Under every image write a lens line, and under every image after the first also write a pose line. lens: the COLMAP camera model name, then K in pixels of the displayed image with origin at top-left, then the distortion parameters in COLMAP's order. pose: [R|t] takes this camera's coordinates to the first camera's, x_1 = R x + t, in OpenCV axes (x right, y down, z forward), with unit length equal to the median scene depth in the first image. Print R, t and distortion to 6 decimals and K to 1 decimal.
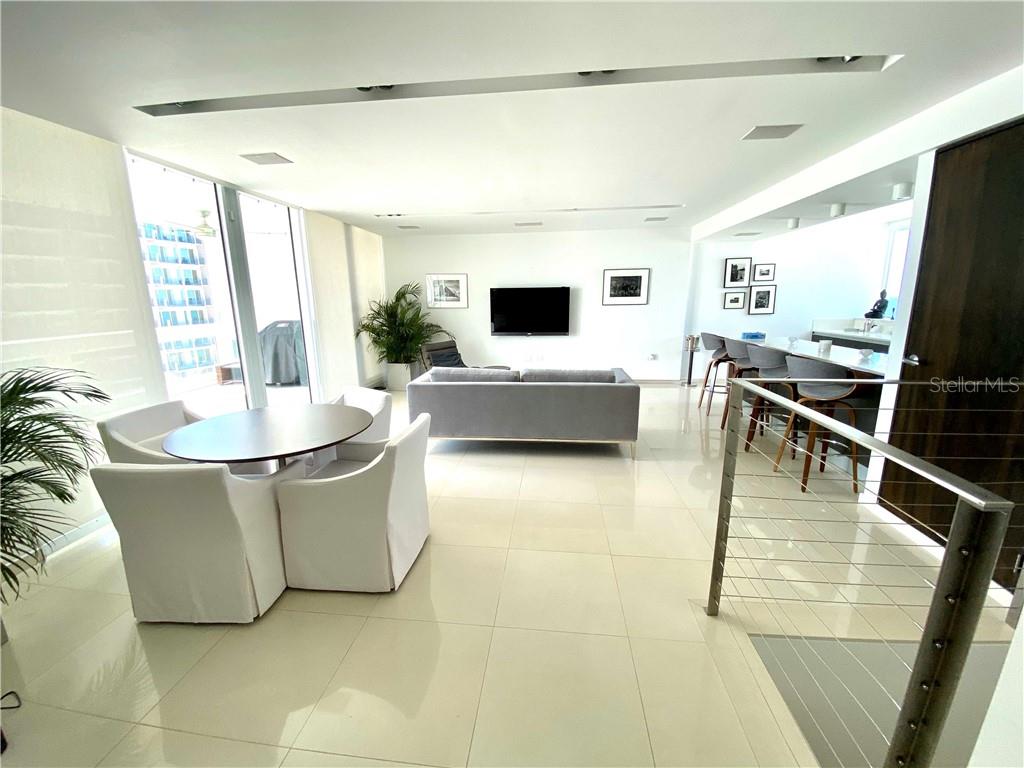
lens RADIAL K [[412.5, 0, 512.0], [0, 412.5, 386.9], [0, 0, 1]] dist [-0.013880, -0.000256]
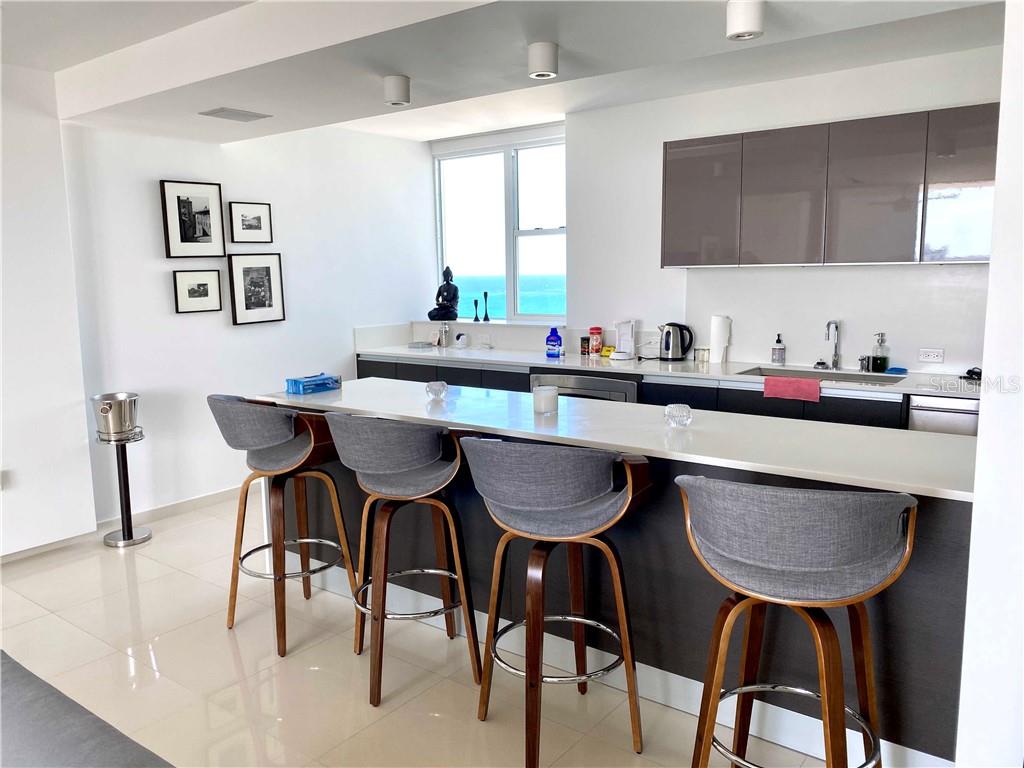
lens RADIAL K [[870.7, 0, 507.4], [0, 870.7, 386.2], [0, 0, 1]] dist [0.046589, 0.012160]
pose [[0.565286, -0.104335, 0.818270, 0.030236], [0.184236, 0.982880, -0.001953, -0.070464], [-0.804058, 0.151859, 0.574831, 0.318972]]
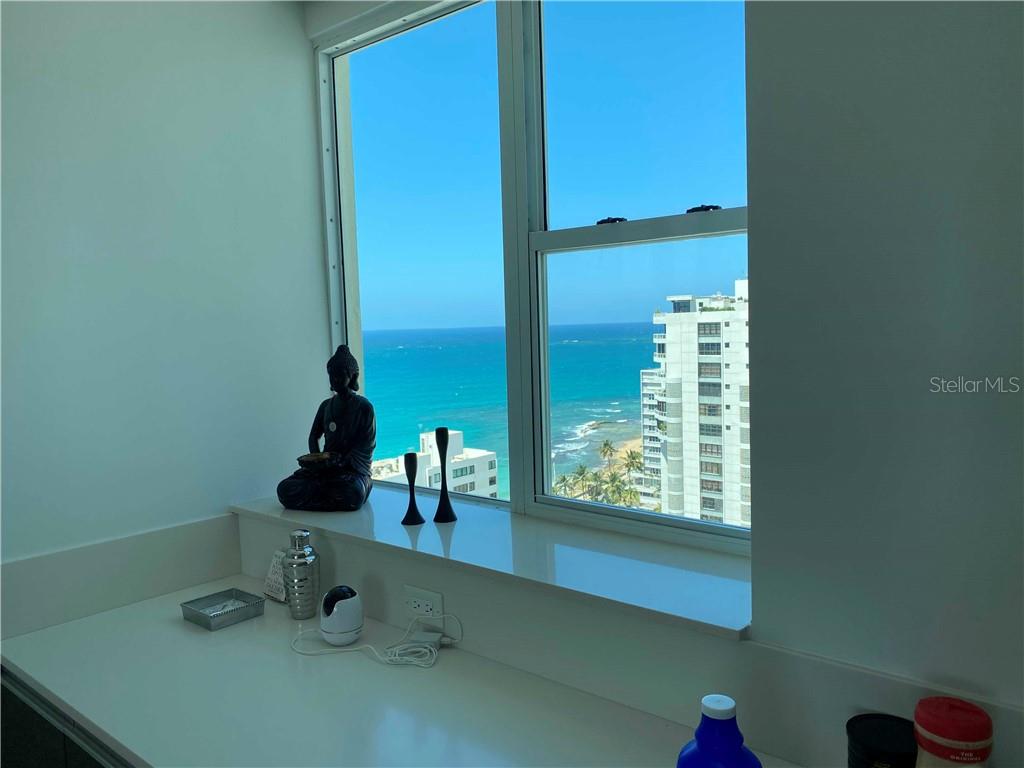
lens RADIAL K [[799.0, 0, 514.8], [0, 799.0, 383.9], [0, 0, 1]] dist [-0.010016, -0.002202]
pose [[0.603304, -0.064162, 0.794926, 0.672563], [0.190892, 0.979402, -0.065825, -0.181819], [-0.774328, 0.191457, 0.603125, 0.725416]]
